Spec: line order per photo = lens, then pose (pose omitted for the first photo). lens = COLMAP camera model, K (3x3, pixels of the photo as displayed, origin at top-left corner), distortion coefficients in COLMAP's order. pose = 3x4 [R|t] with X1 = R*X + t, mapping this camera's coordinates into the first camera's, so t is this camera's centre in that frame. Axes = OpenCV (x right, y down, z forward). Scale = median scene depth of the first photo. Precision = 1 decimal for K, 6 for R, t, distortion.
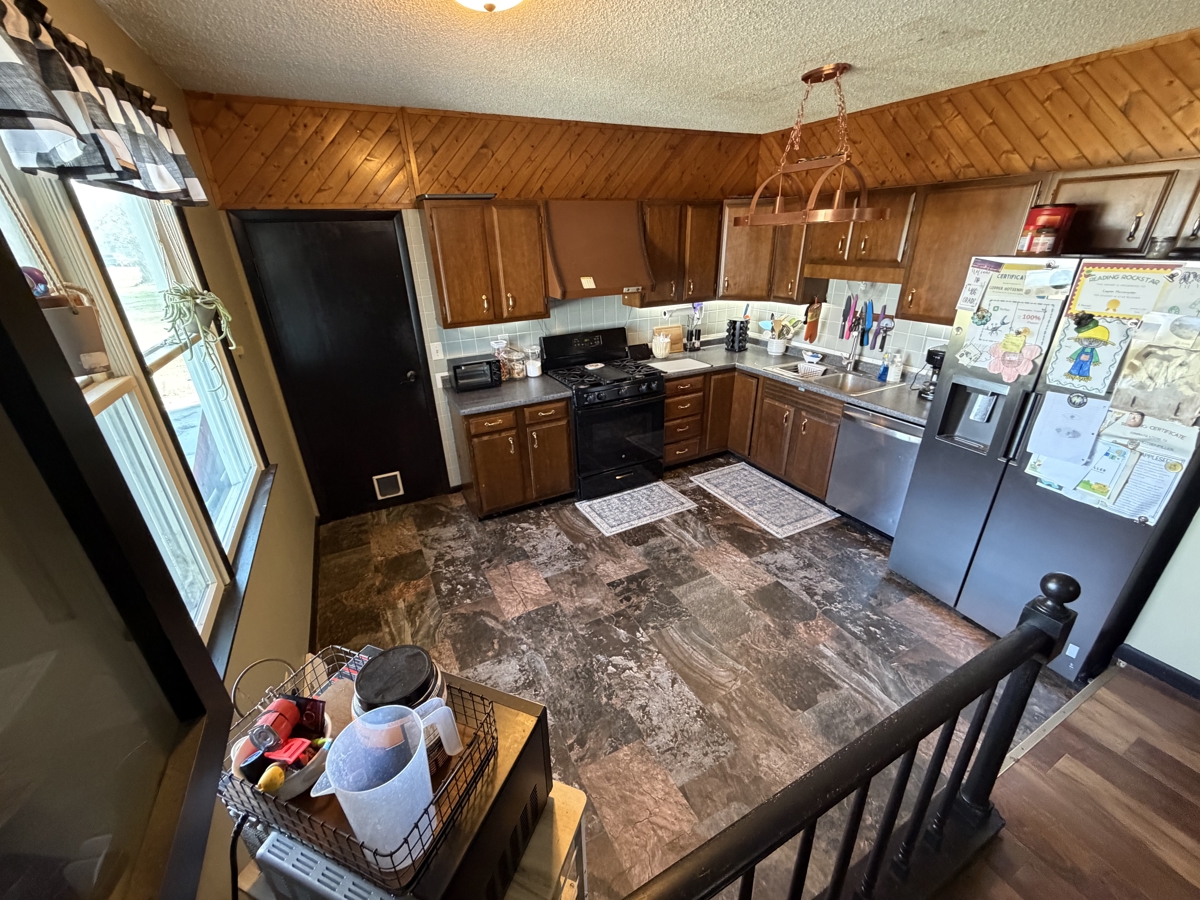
lens RADIAL K [[479.4, 0, 596.5], [0, 479.4, 449.2], [0, 0, 1]] dist [-0.000480, -0.000011]
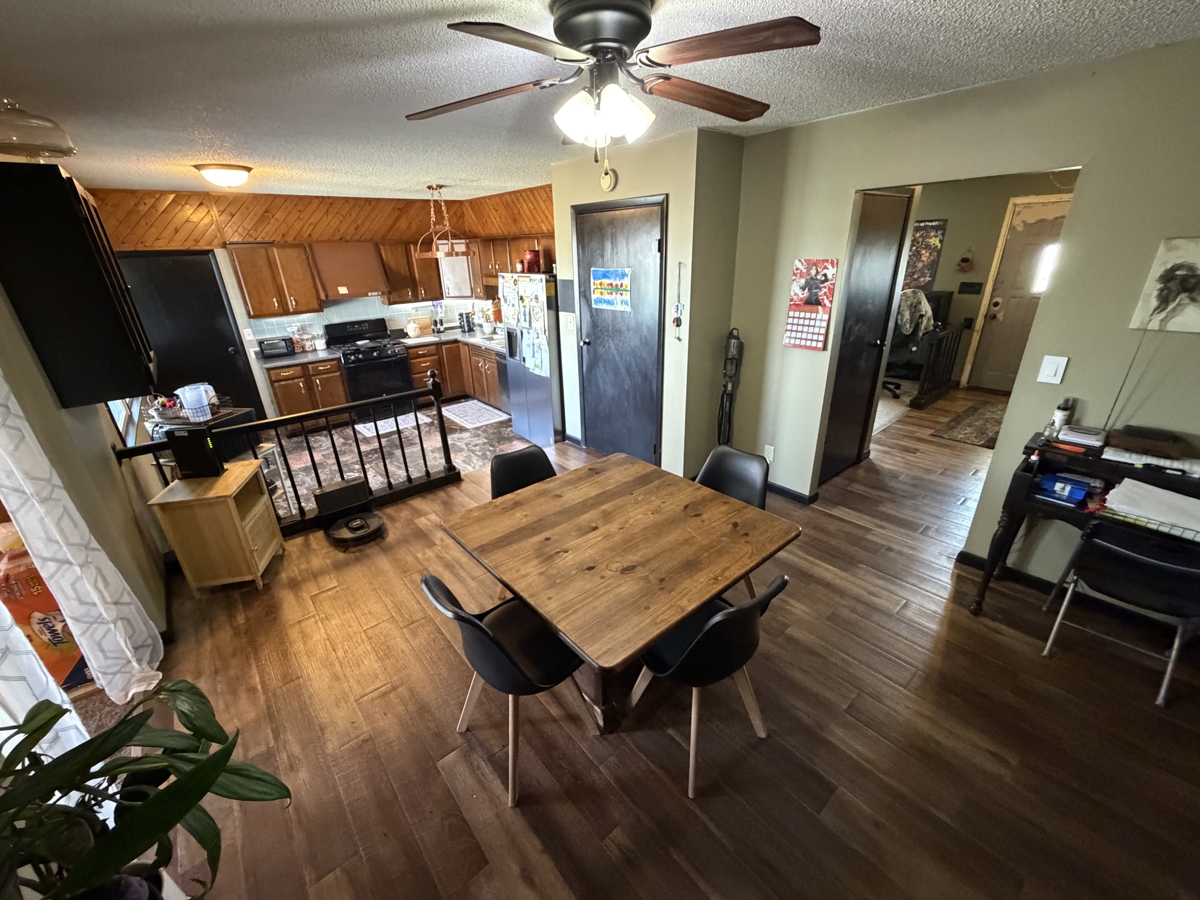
lens RADIAL K [[479.4, 0, 596.5], [0, 479.4, 449.2], [0, 0, 1]] dist [-0.000480, -0.000011]
pose [[0.973779, -0.089877, 0.208990, 0.433460], [0.095194, 0.995338, -0.015501, 0.314850], [-0.206623, 0.034989, 0.977795, -0.799797]]
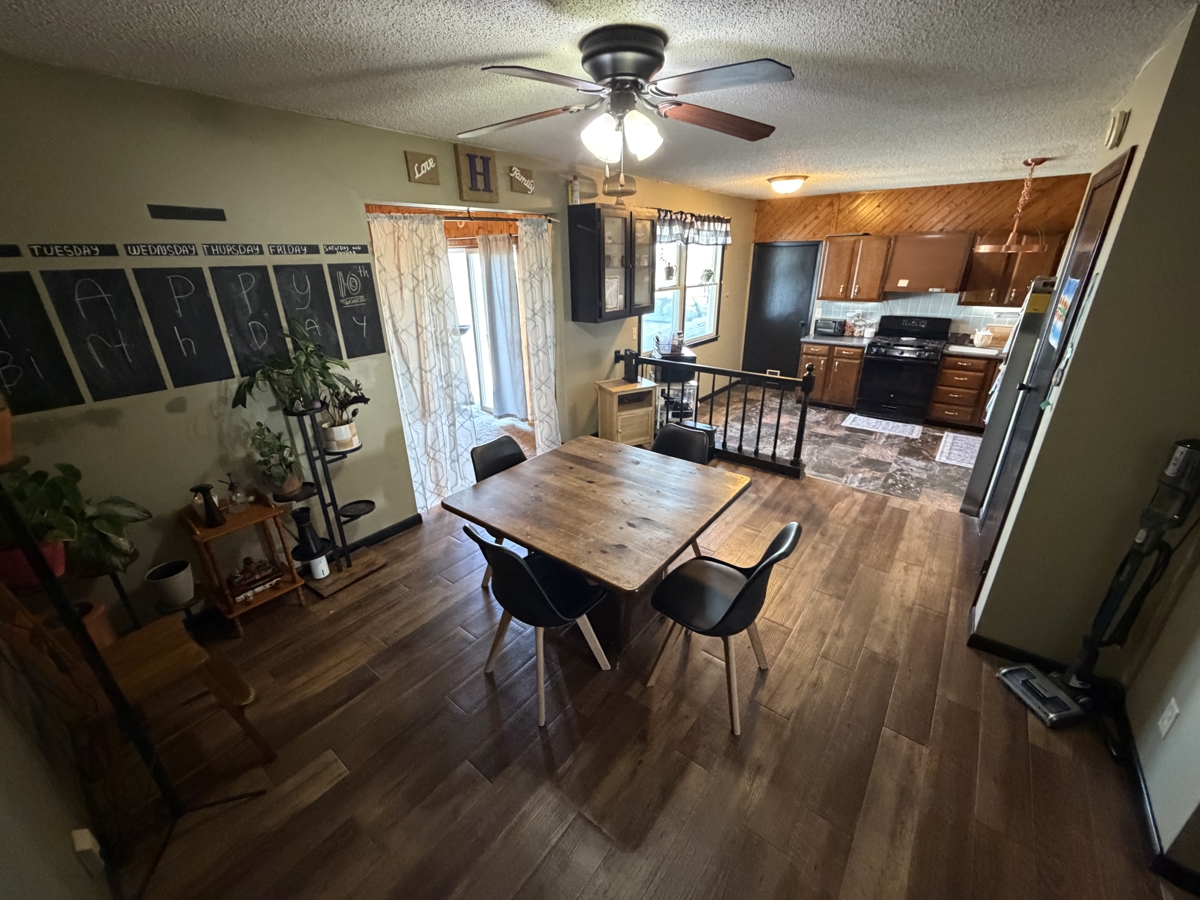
lens RADIAL K [[479.4, 0, 596.5], [0, 479.4, 449.2], [0, 0, 1]] dist [-0.000480, -0.000011]
pose [[0.421938, 0.360813, -0.831734, 1.081684], [-0.365996, 0.907110, 0.207842, 0.214484], [0.829467, 0.216715, 0.514800, -0.598996]]
